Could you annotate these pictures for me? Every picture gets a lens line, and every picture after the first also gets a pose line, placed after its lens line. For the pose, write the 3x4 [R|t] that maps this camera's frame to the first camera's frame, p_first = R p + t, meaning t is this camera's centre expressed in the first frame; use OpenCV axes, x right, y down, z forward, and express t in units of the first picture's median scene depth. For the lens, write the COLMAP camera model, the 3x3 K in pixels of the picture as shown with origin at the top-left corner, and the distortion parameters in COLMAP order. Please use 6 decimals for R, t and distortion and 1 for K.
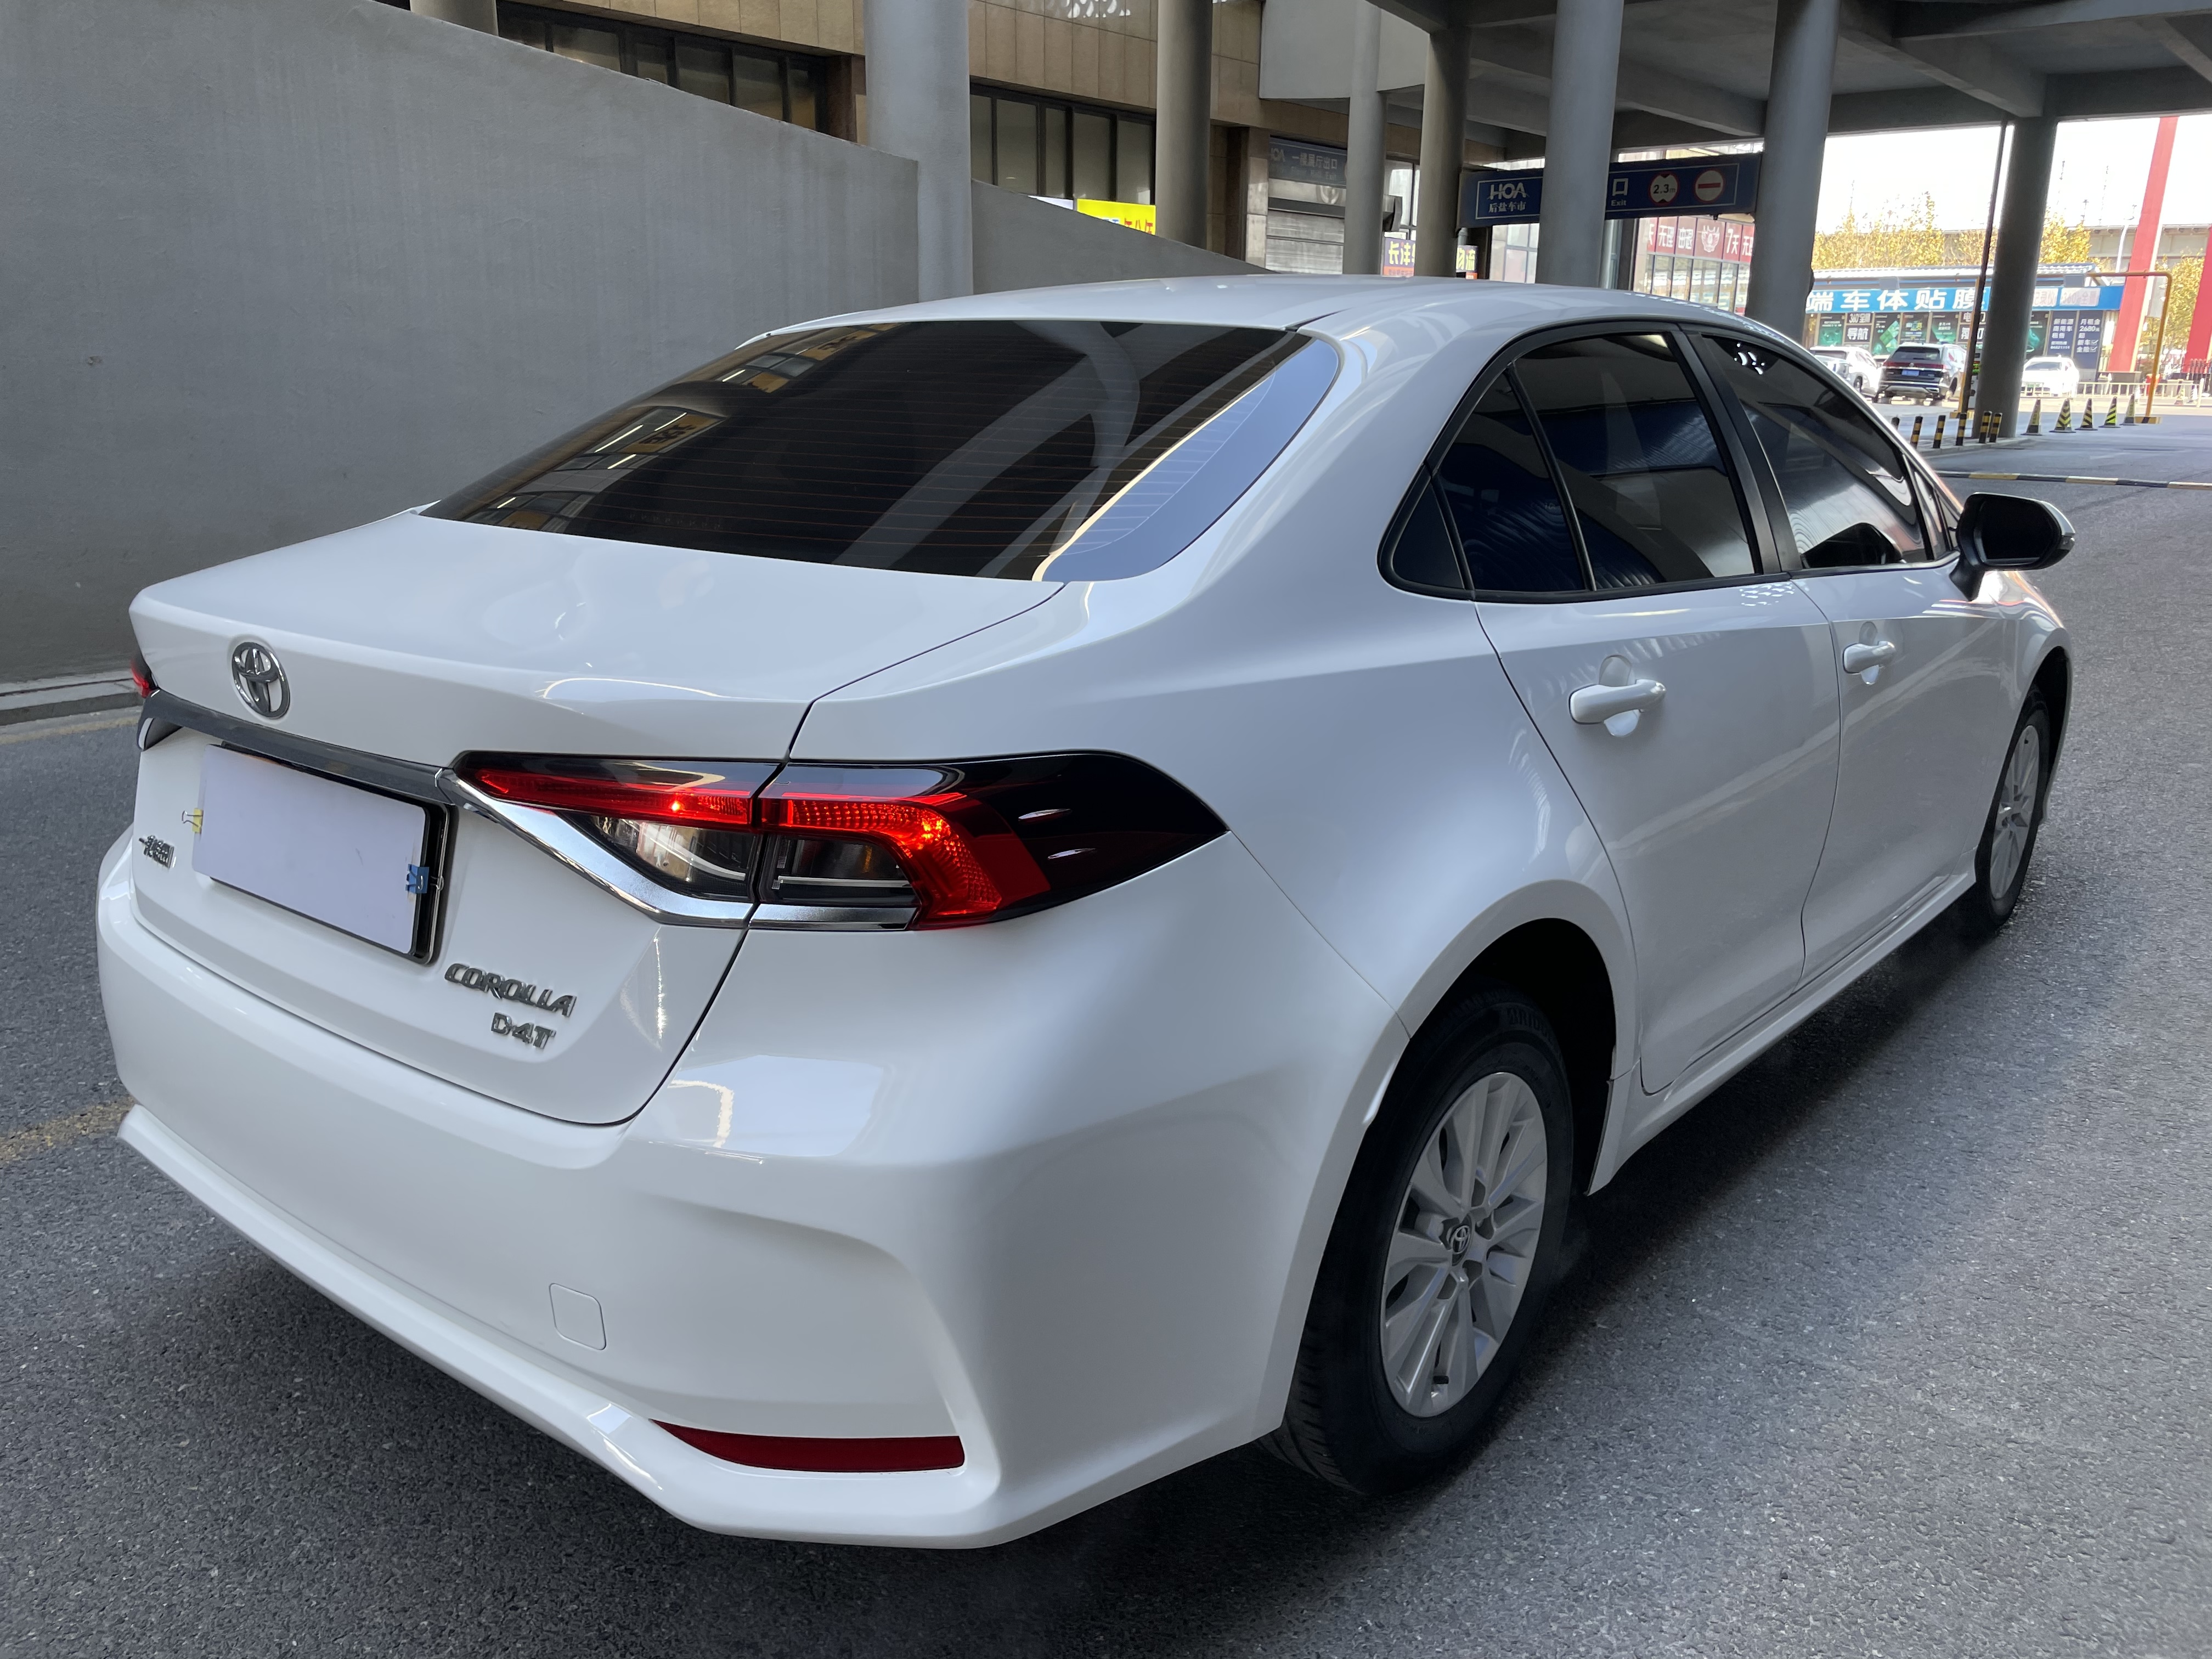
lens RADIAL K [[1682.3, 0, 1106.0], [0, 1682.3, 829.5], [0, 0, 1]] dist [0.067372, -0.115258]
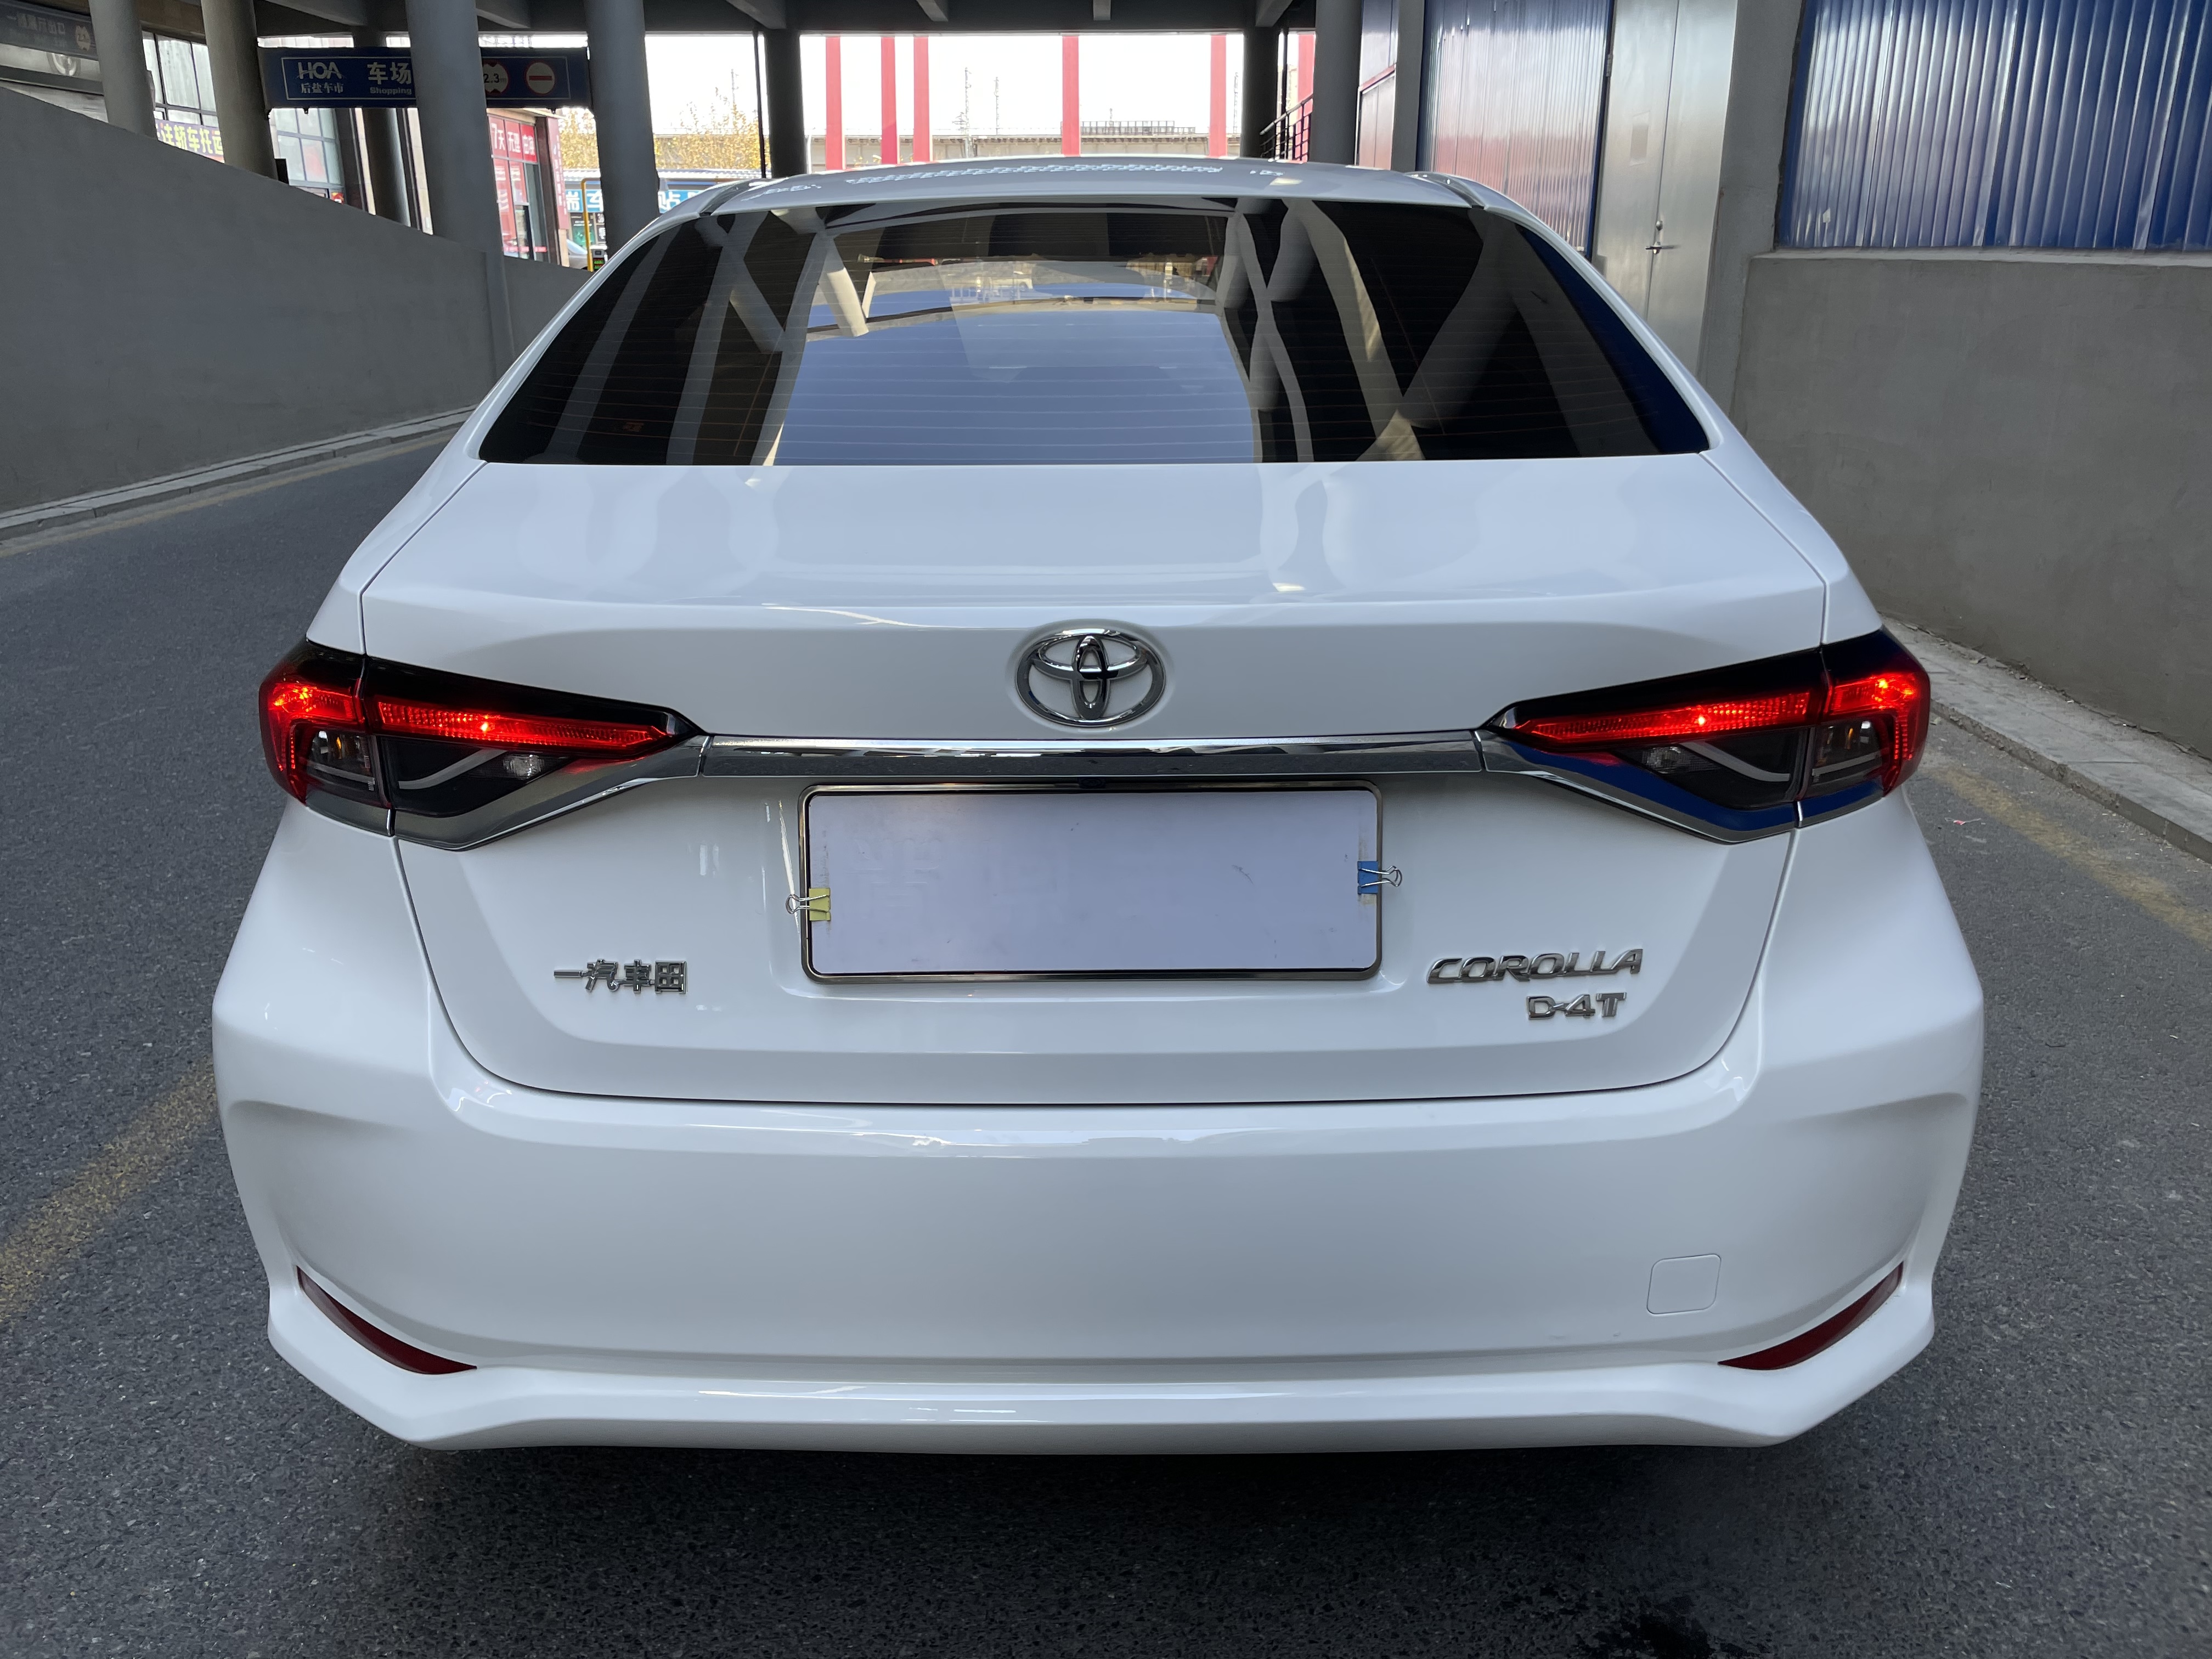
lens RADIAL K [[1669.9, 0, 1106.0], [0, 1669.9, 829.5], [0, 0, 1]] dist [0.080189, -0.106088]
pose [[0.775658, -0.206761, 0.596326, -0.065293], [0.173973, 0.978258, 0.112894, -0.007086], [-0.606703, 0.016177, 0.794764, 0.028514]]
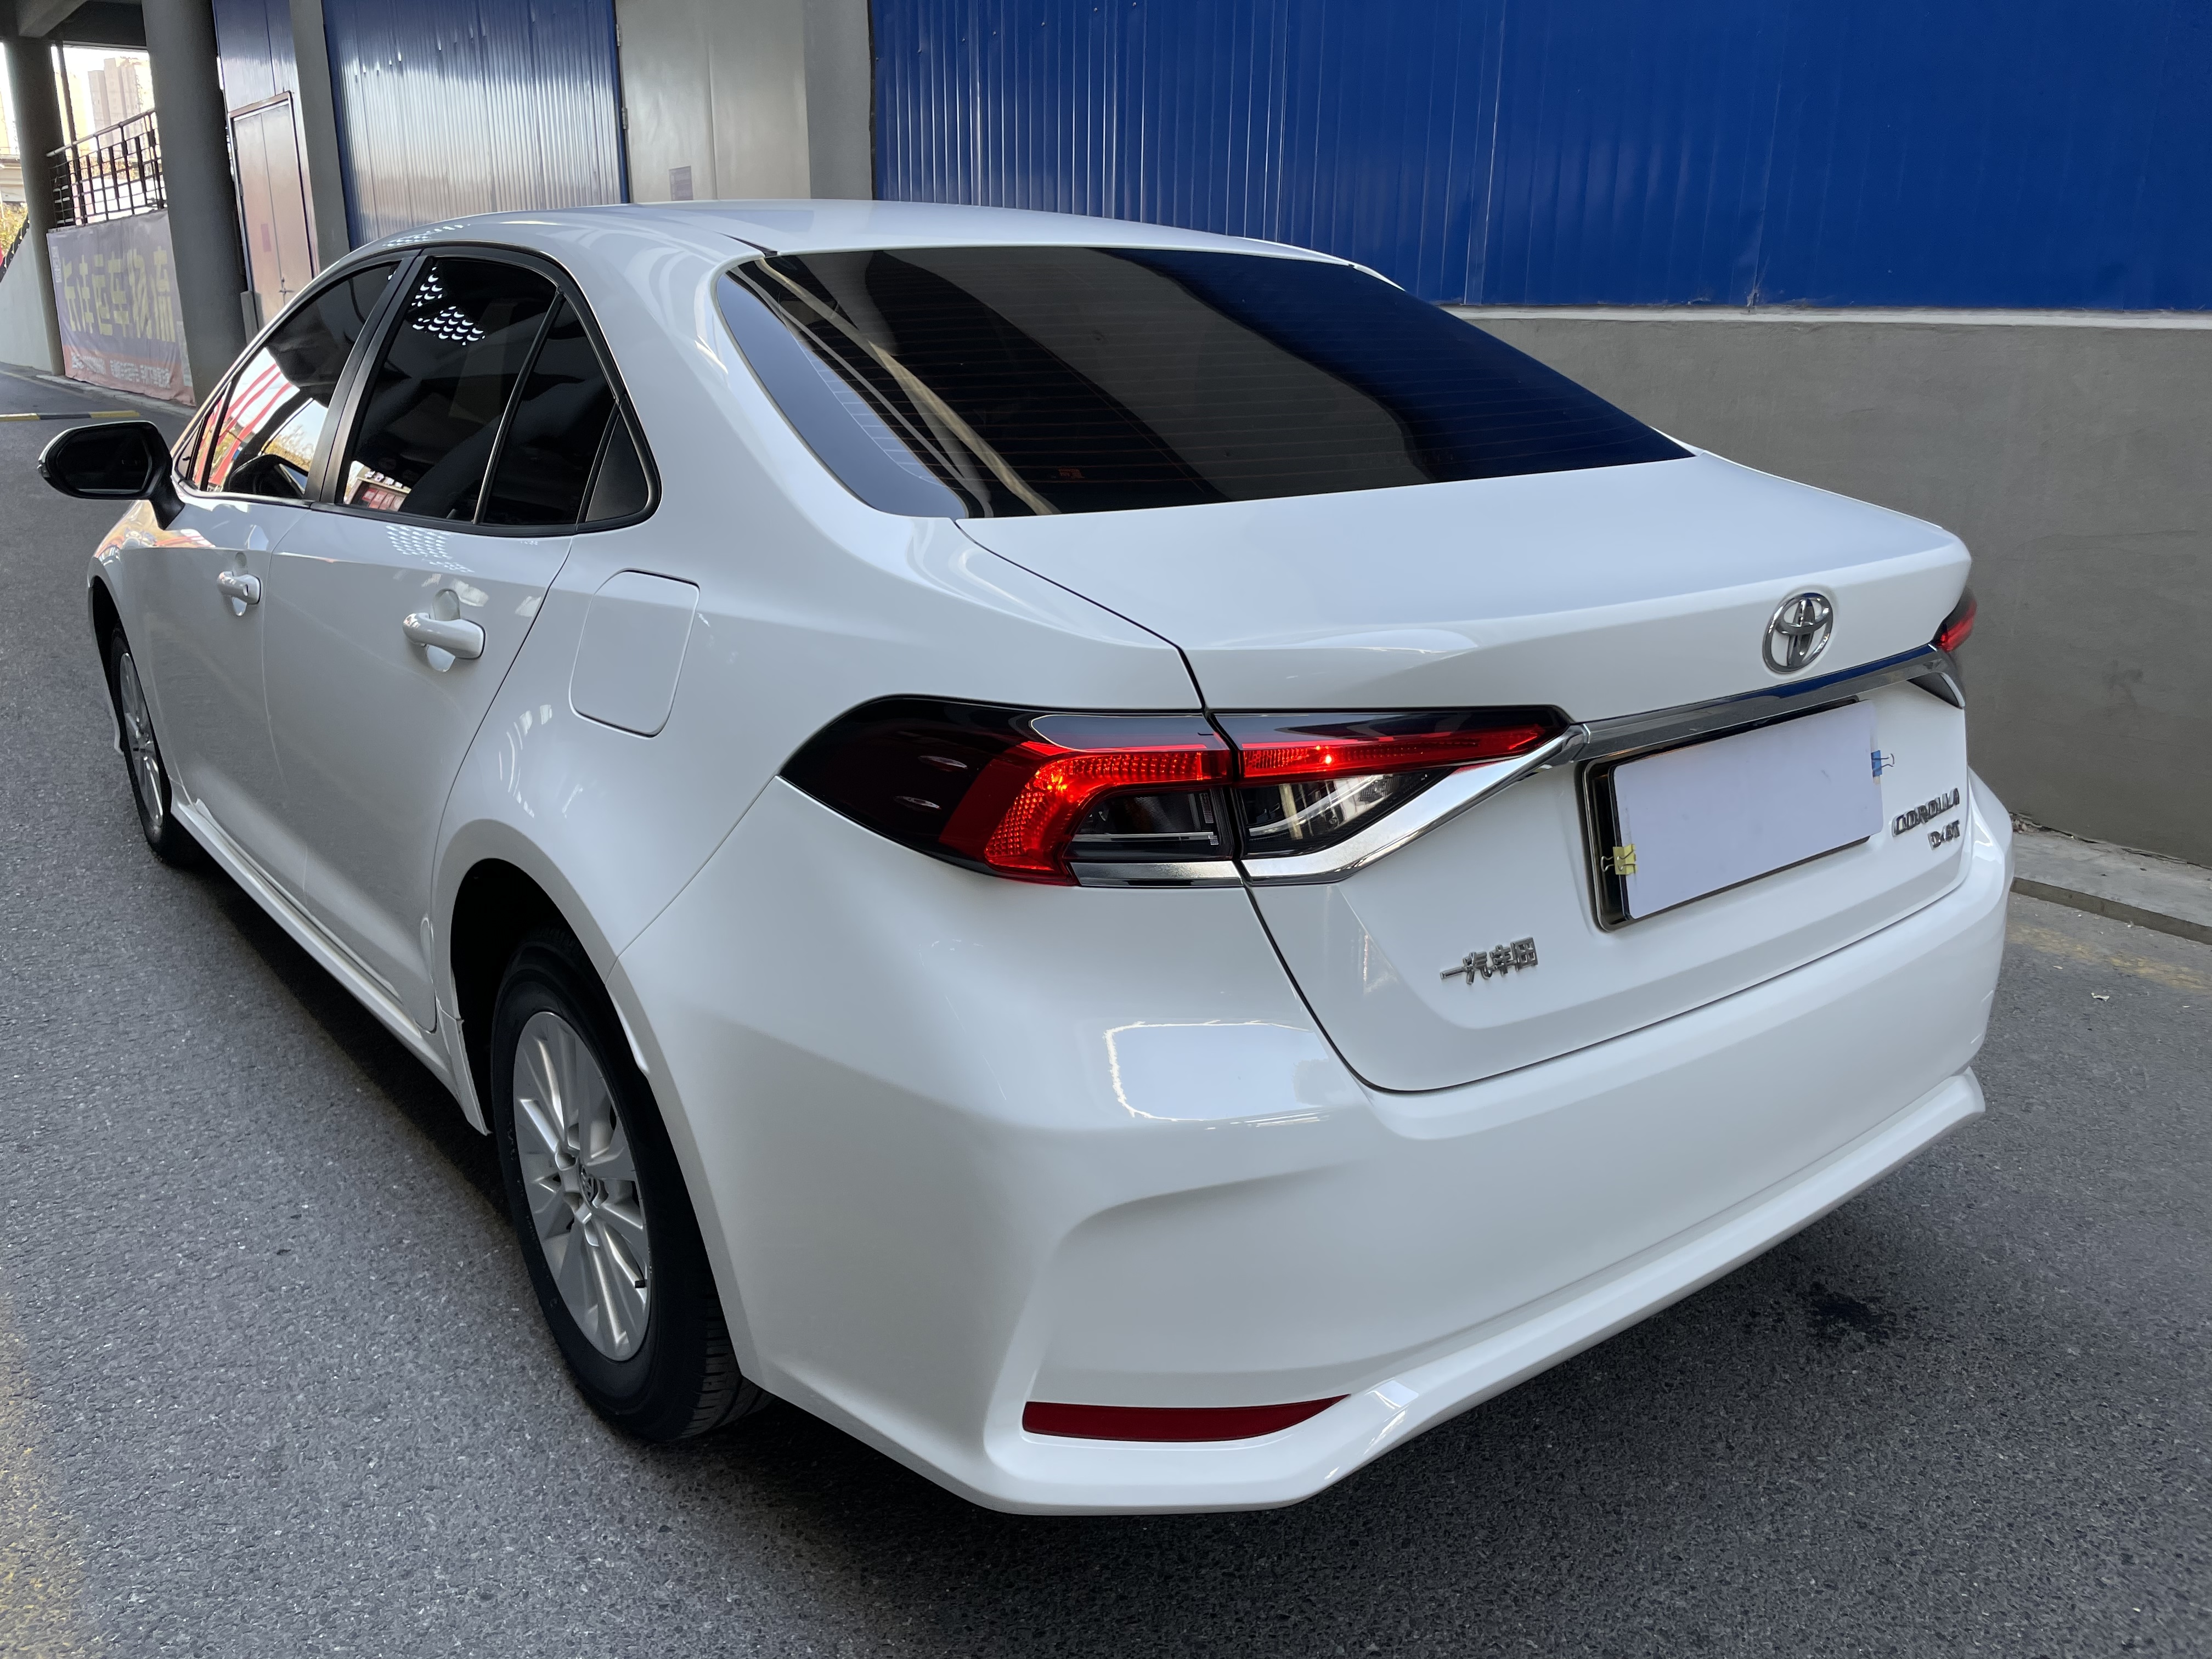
lens RADIAL K [[1669.9, 0, 1106.0], [0, 1669.9, 829.5], [0, 0, 1]] dist [0.080189, -0.106088]
pose [[0.218478, -0.288777, 0.932135, -0.103191], [0.255357, 0.938845, 0.231004, -0.020749], [-0.941838, 0.187558, 0.278859, 0.078043]]
